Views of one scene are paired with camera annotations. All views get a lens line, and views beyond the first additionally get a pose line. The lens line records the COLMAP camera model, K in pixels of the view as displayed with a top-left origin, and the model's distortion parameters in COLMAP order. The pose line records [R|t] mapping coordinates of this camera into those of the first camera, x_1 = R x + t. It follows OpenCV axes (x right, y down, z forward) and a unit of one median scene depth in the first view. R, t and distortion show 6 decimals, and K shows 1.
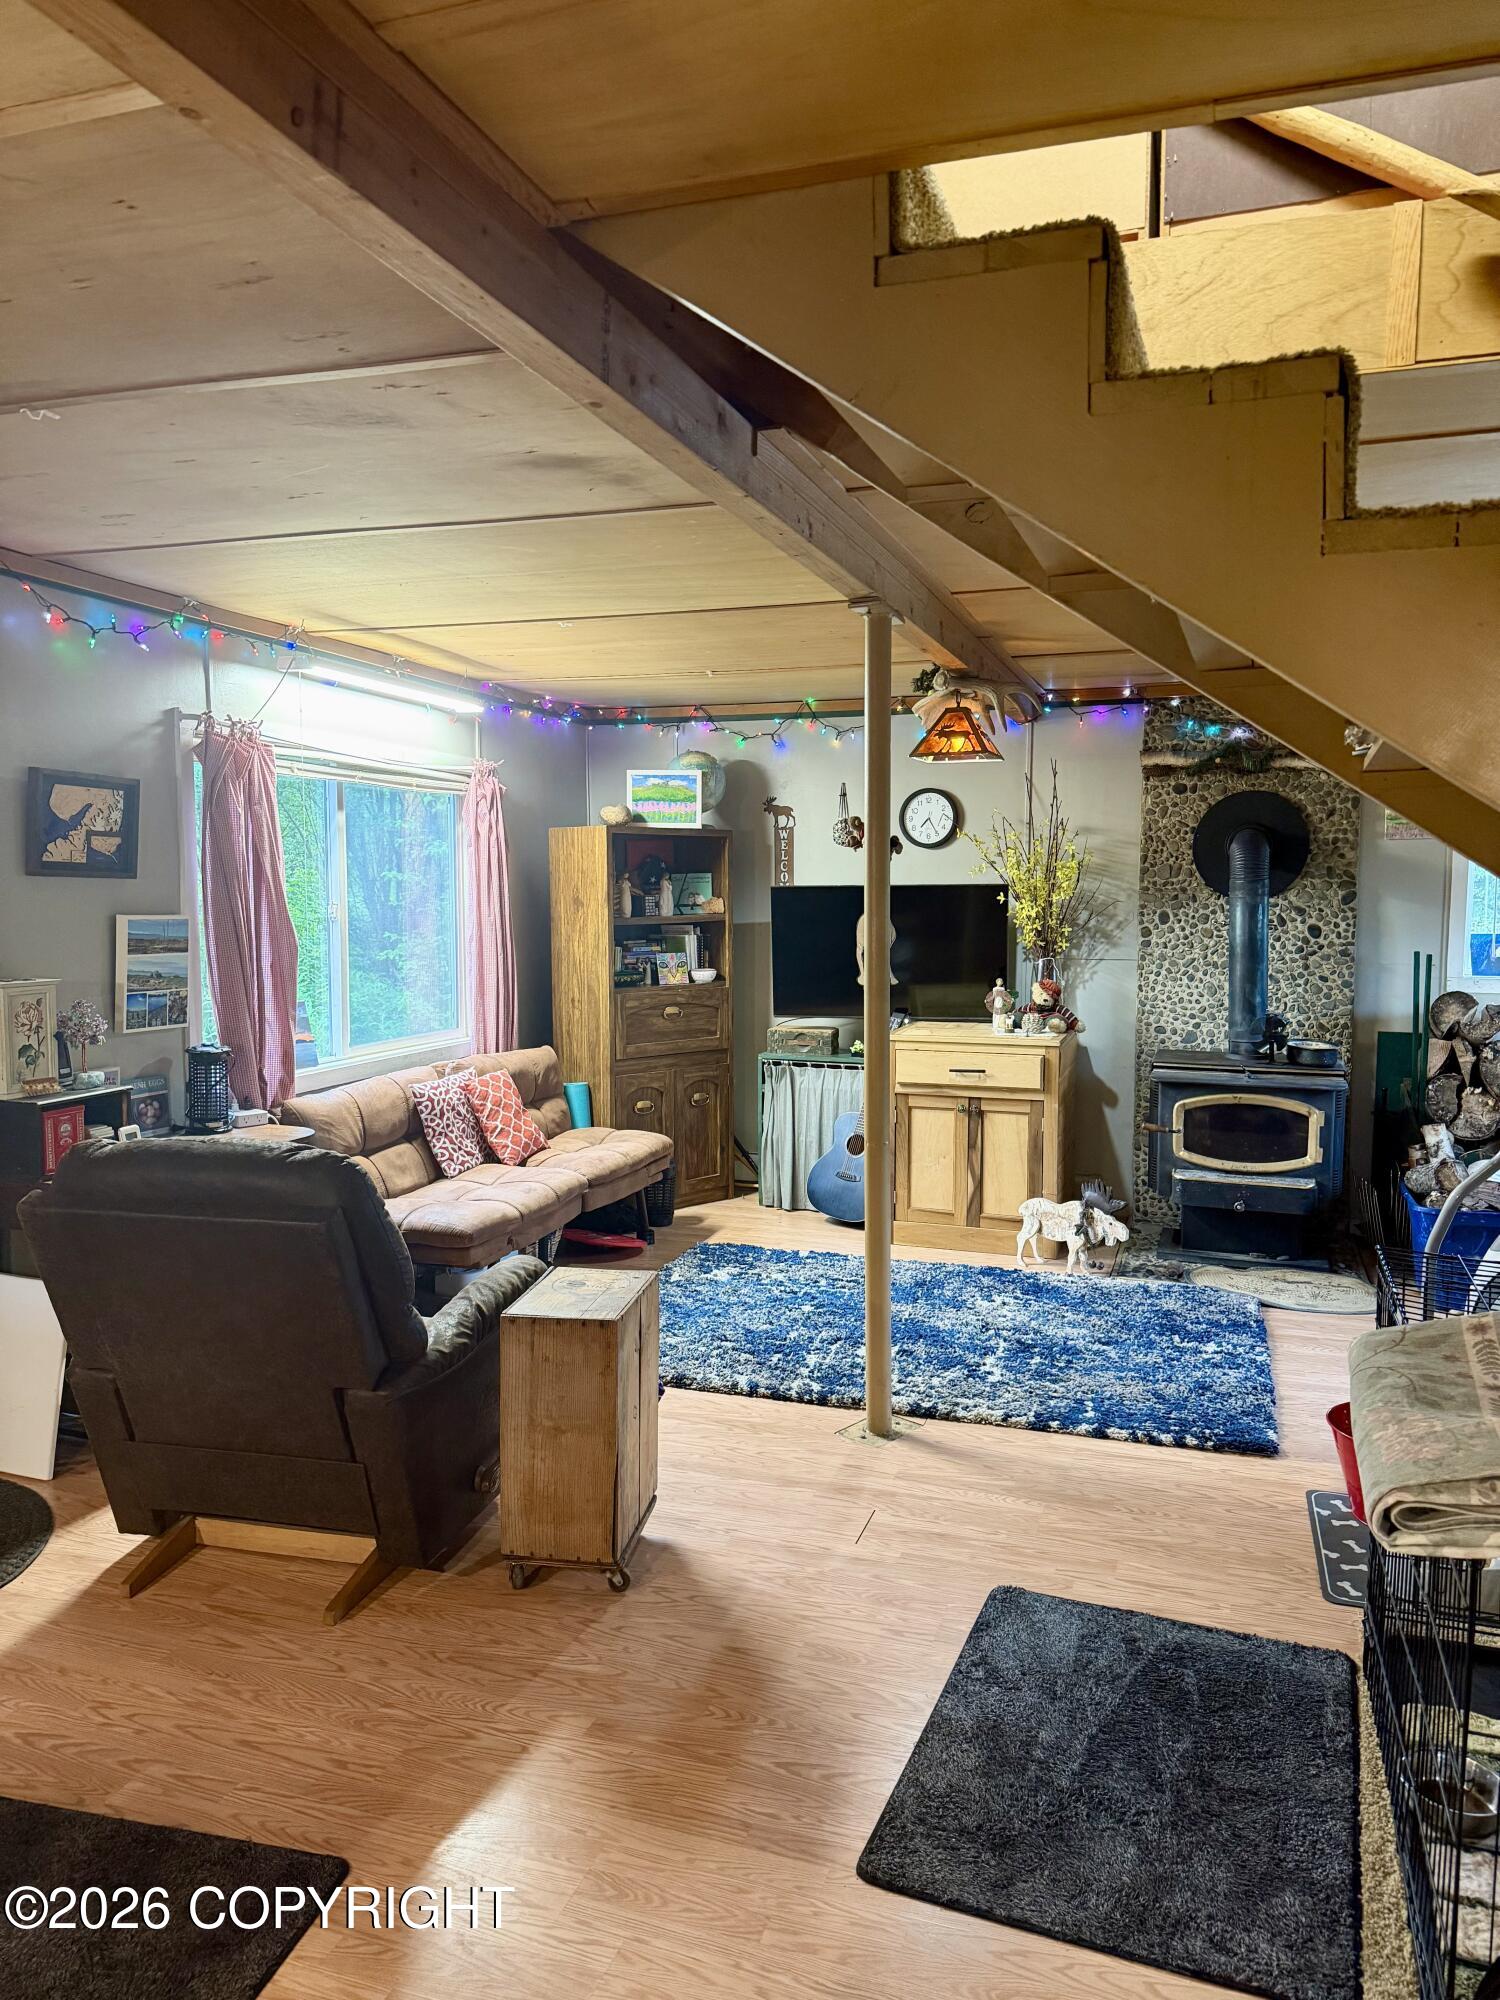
lens RADIAL K [[1404.2, 0, 738.3], [0, 1404.2, 1005.1], [0, 0, 1]] dist [0.035480, -0.053875]
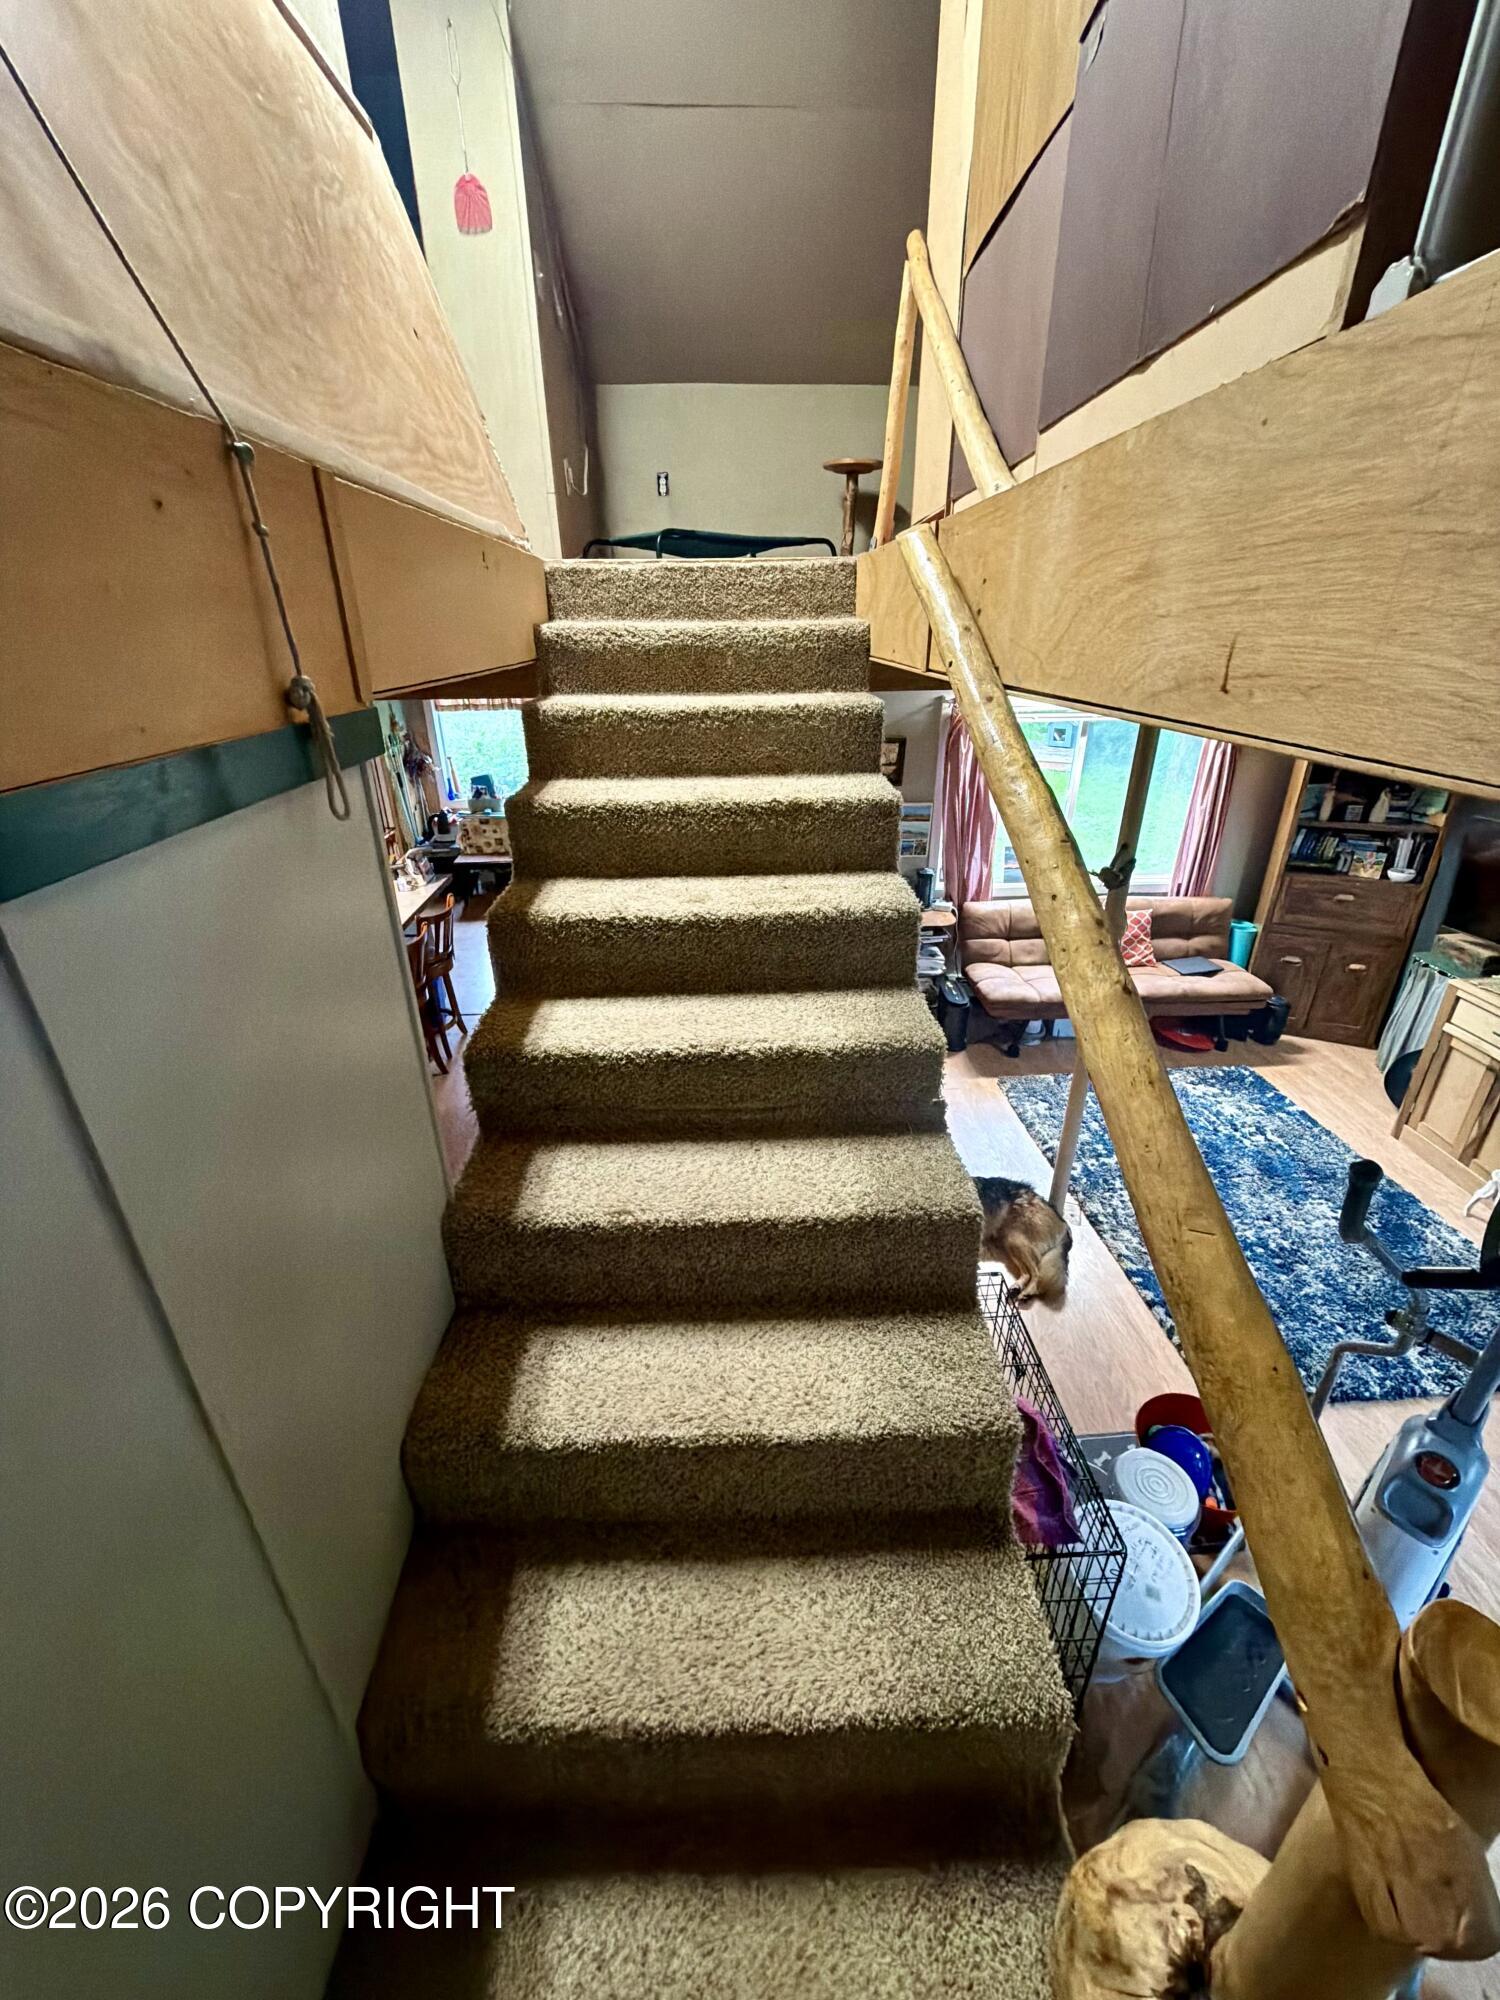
lens RADIAL K [[793.7, 0, 740.3], [0, 793.7, 997.8], [0, 0, 1]] dist [0.000105, 0.000688]
pose [[0.351949, 0.390528, -0.850658, 0.437859], [-0.055783, 0.915940, 0.397419, -0.181093], [0.934355, -0.092419, 0.344149, 0.235680]]
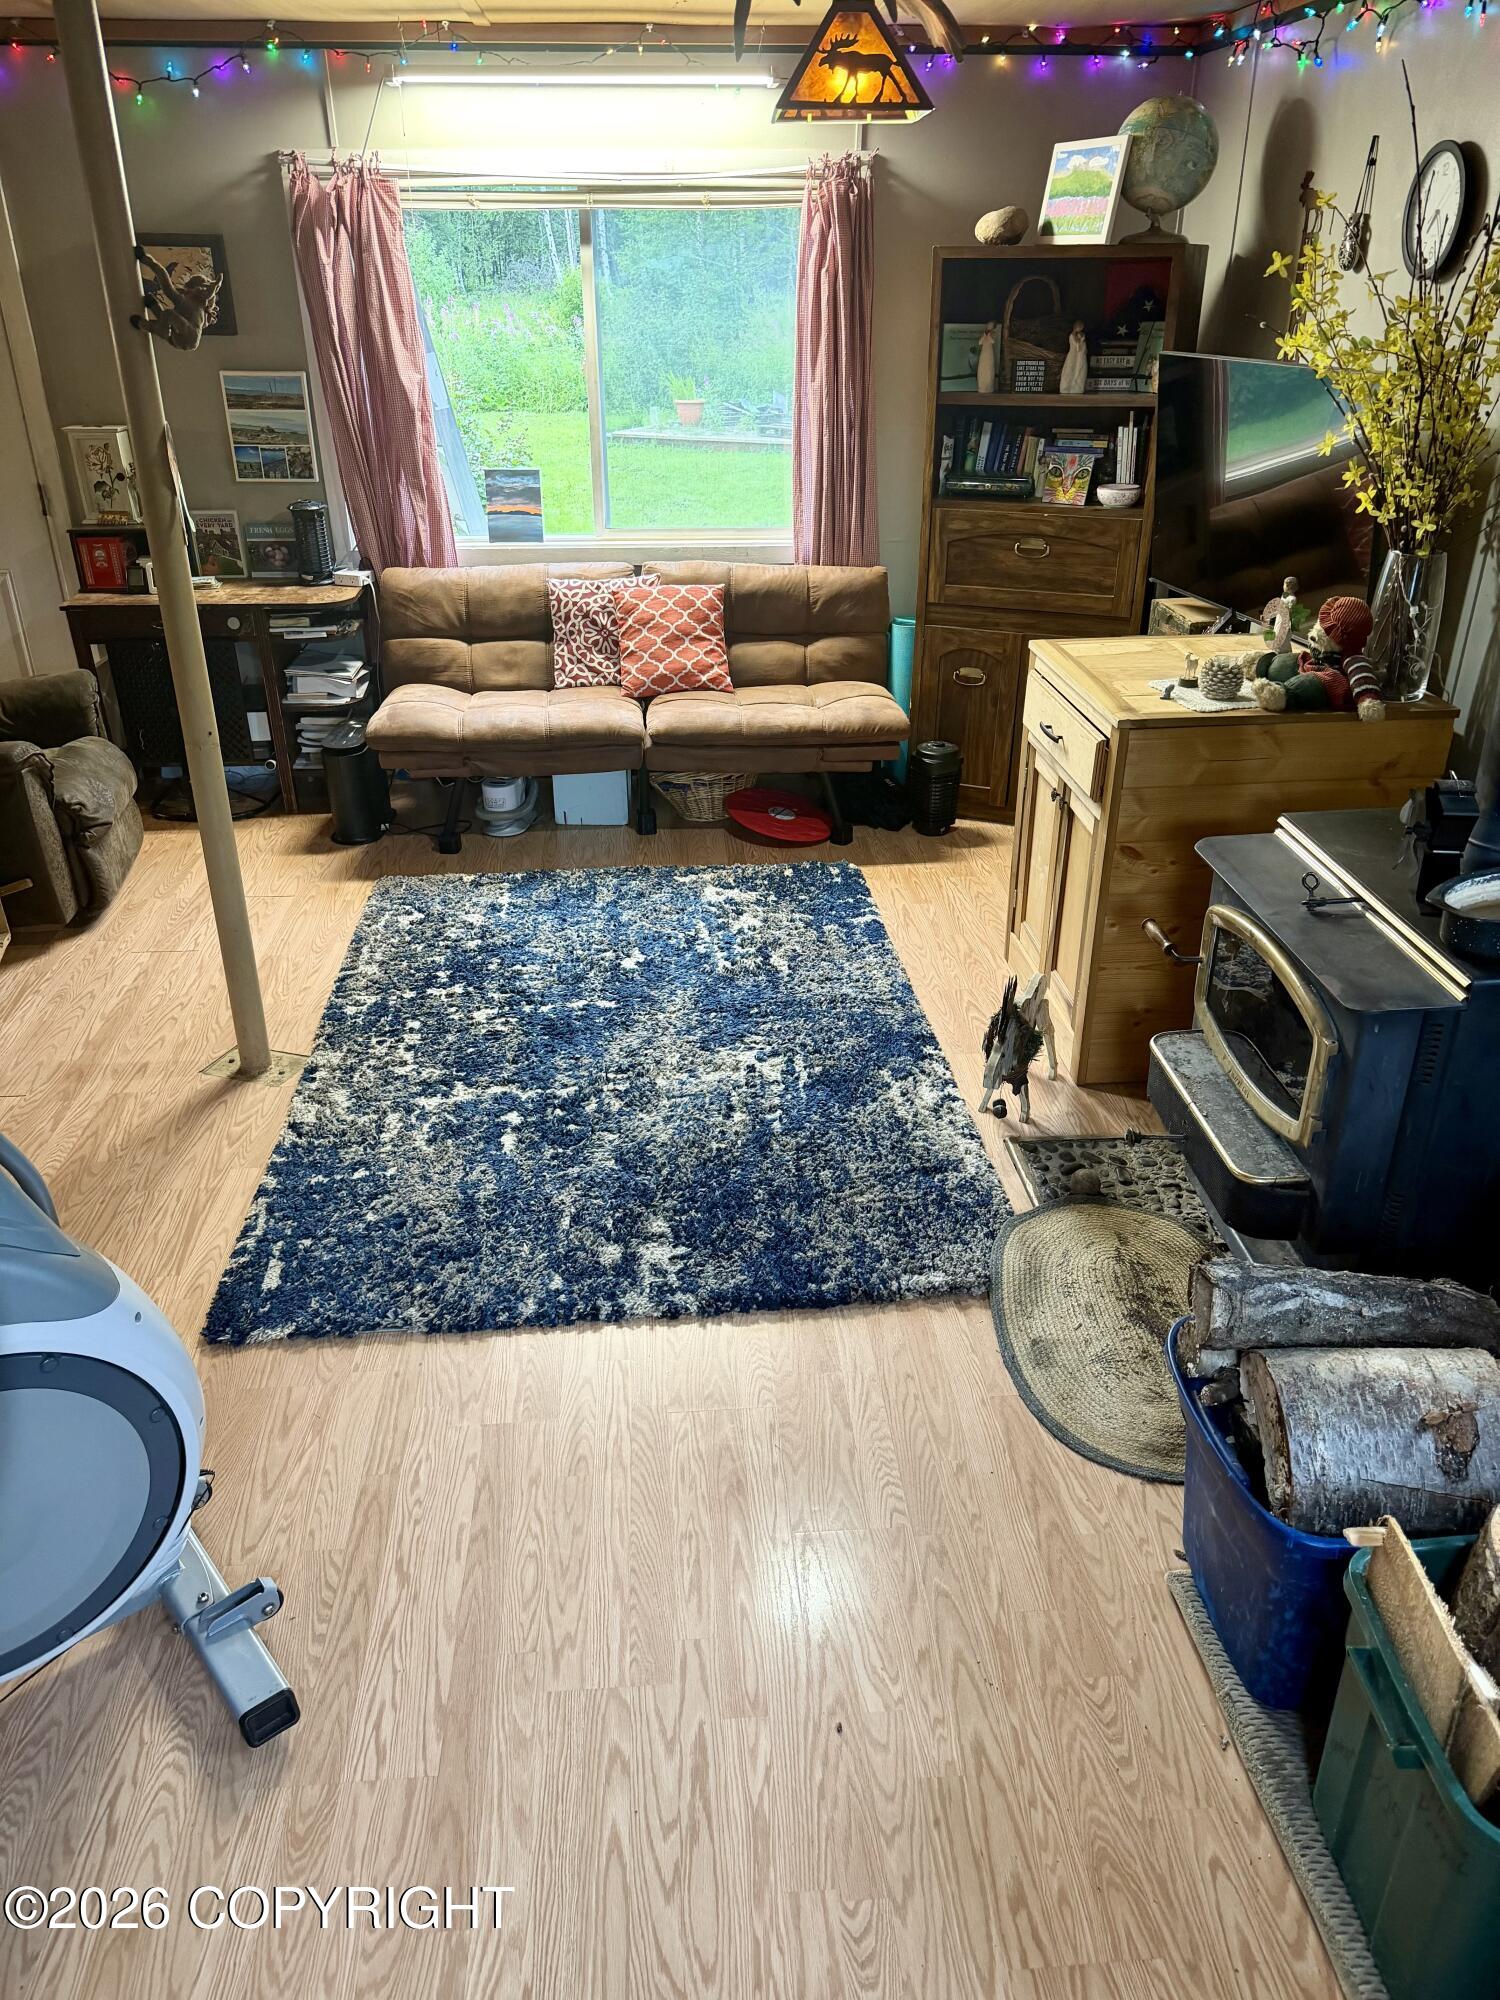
lens RADIAL K [[1404.2, 0, 745.9], [0, 1404.2, 1003.6], [0, 0, 1]] dist [0.035480, -0.053875]
pose [[0.379942, 0.405539, -0.831374, 0.594735], [-0.075210, 0.909340, 0.409199, -0.066945], [0.921948, -0.092944, 0.375997, 0.629292]]
